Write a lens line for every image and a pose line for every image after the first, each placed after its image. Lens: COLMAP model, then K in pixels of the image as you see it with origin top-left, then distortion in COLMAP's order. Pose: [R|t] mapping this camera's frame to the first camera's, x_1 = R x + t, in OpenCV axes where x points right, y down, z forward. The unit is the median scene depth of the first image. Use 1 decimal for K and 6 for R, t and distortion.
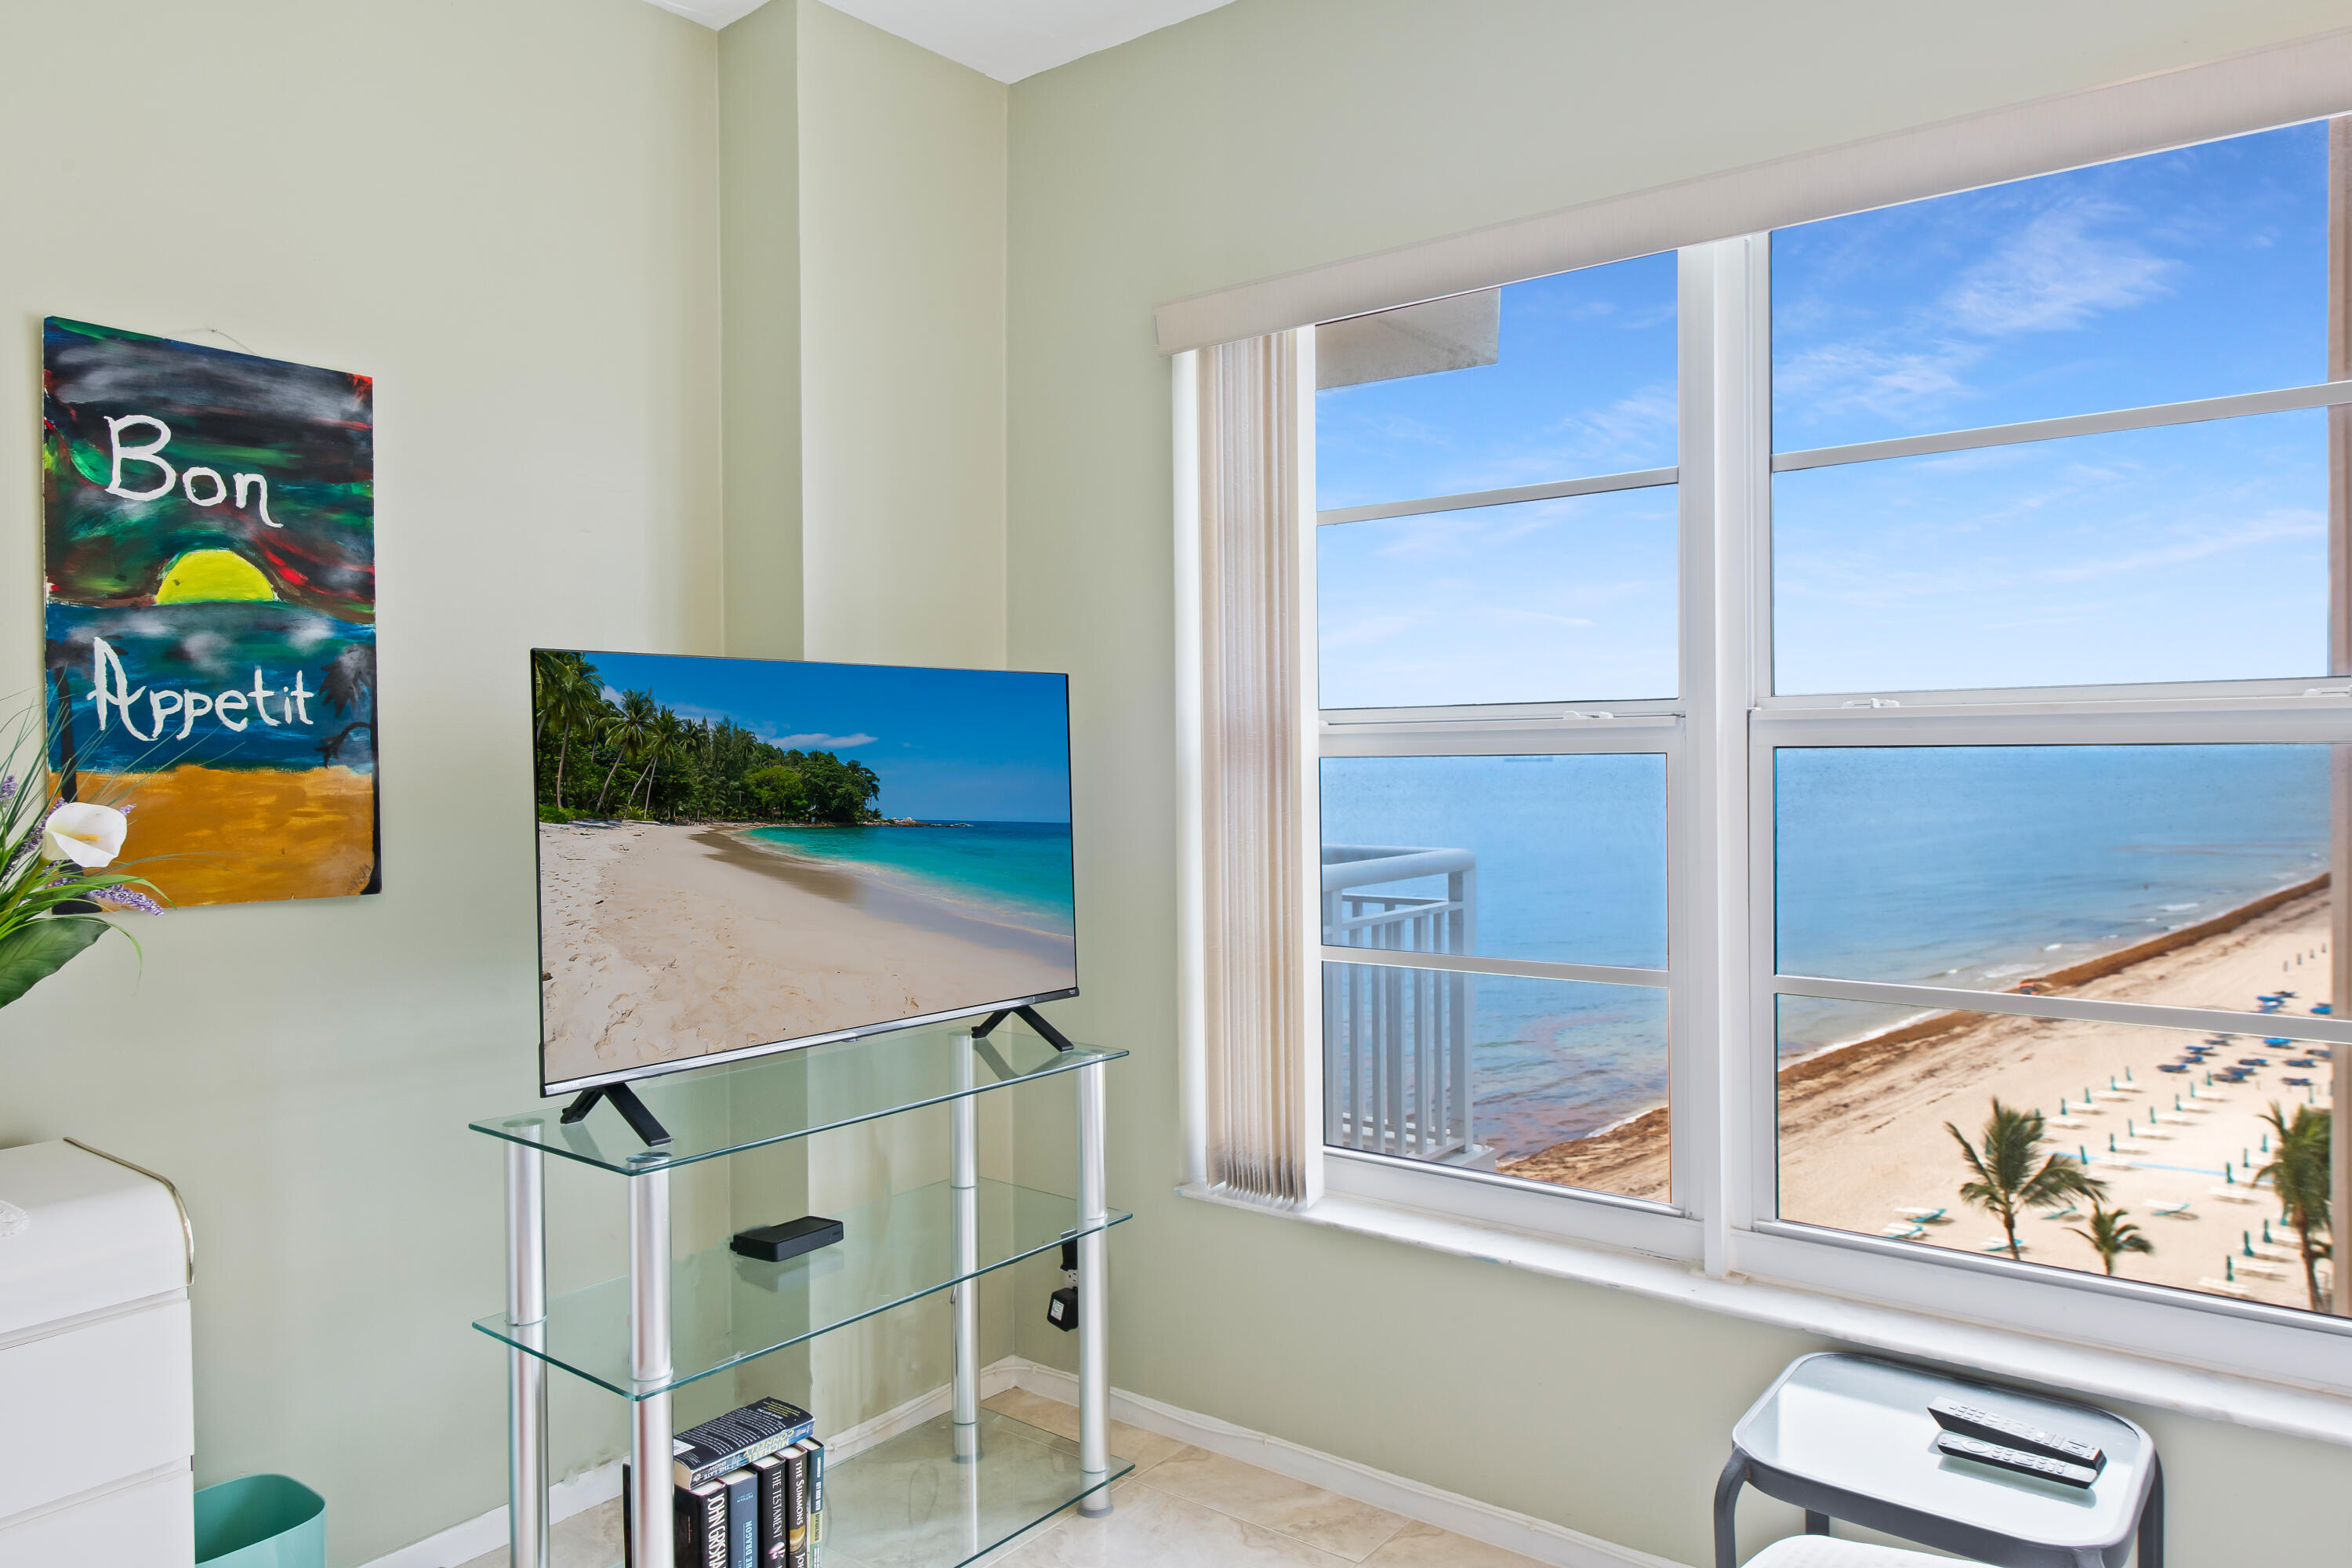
lens RADIAL K [[1574.0, 0, 1176.0], [0, 1574.0, 784.0], [0, 0, 1]] dist [0.002706, 0.000138]
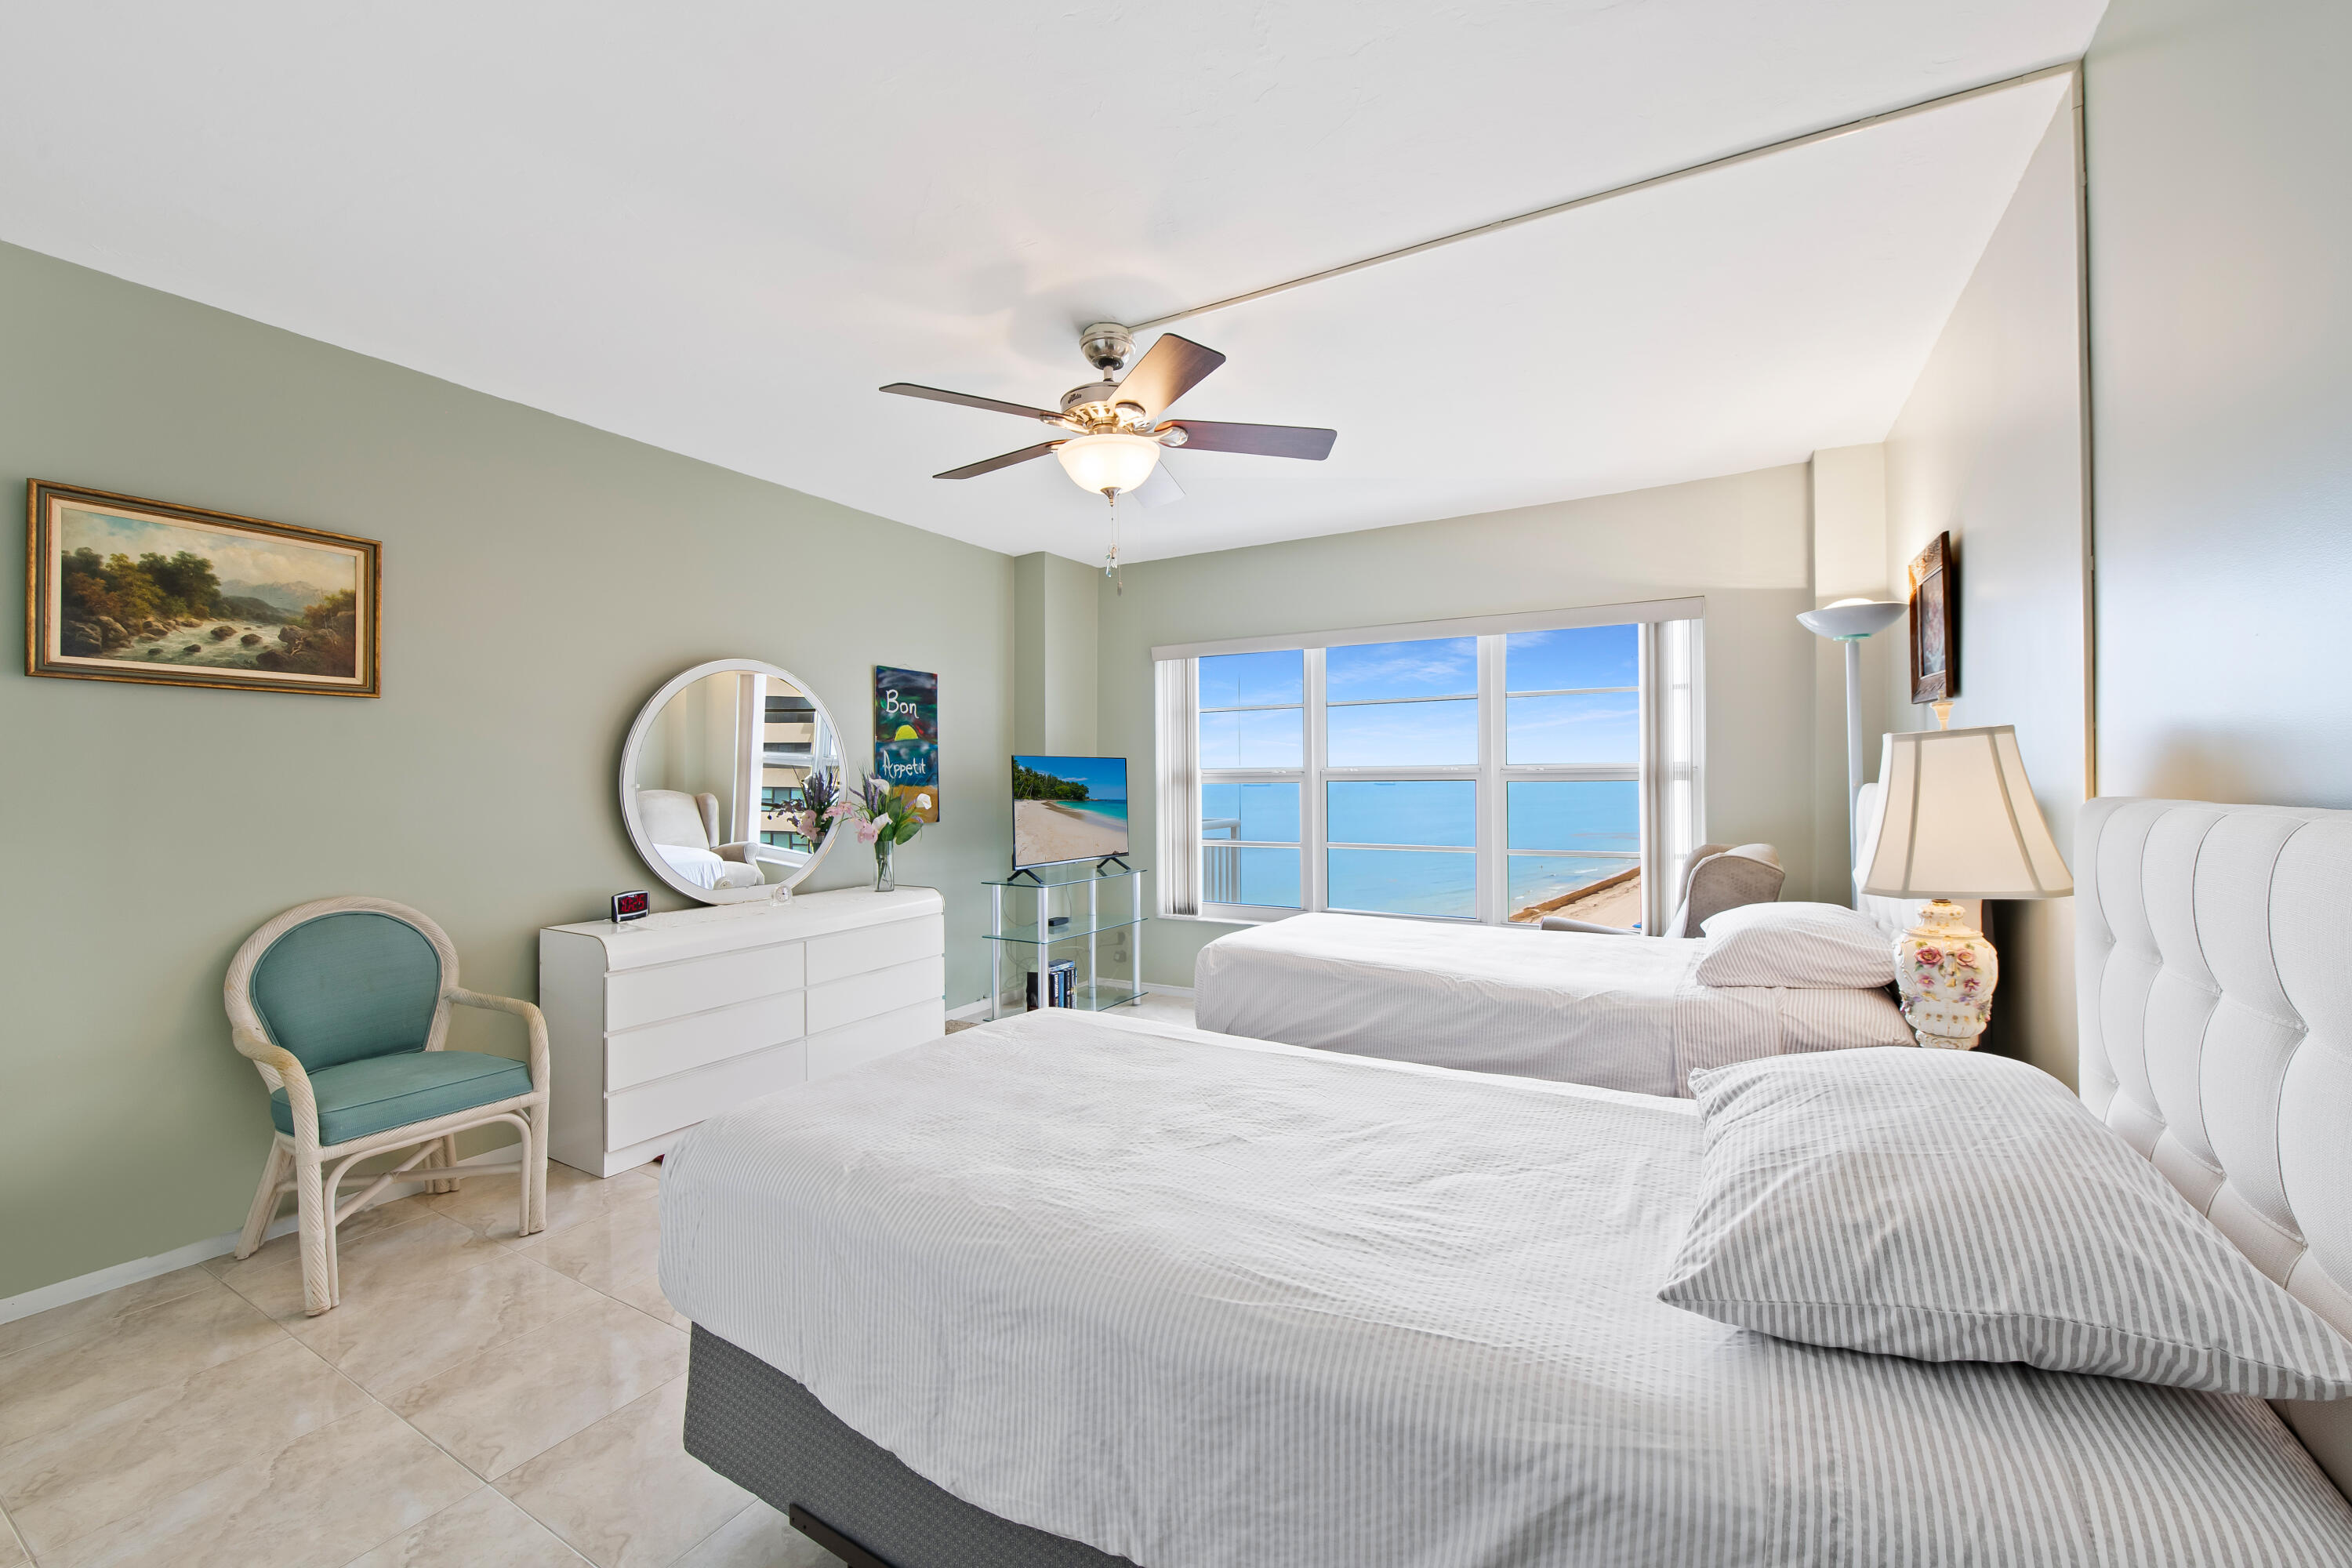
lens RADIAL K [[934.8, 0, 1192.2], [0, 934.8, 782.7], [0, 0, 1]] dist [0.000522, -0.002043]
pose [[0.988909, 0.001547, 0.148513, -0.267909], [0.001349, 0.999811, -0.019392, 0.024158], [-0.148515, 0.019377, 0.988720, -1.162403]]
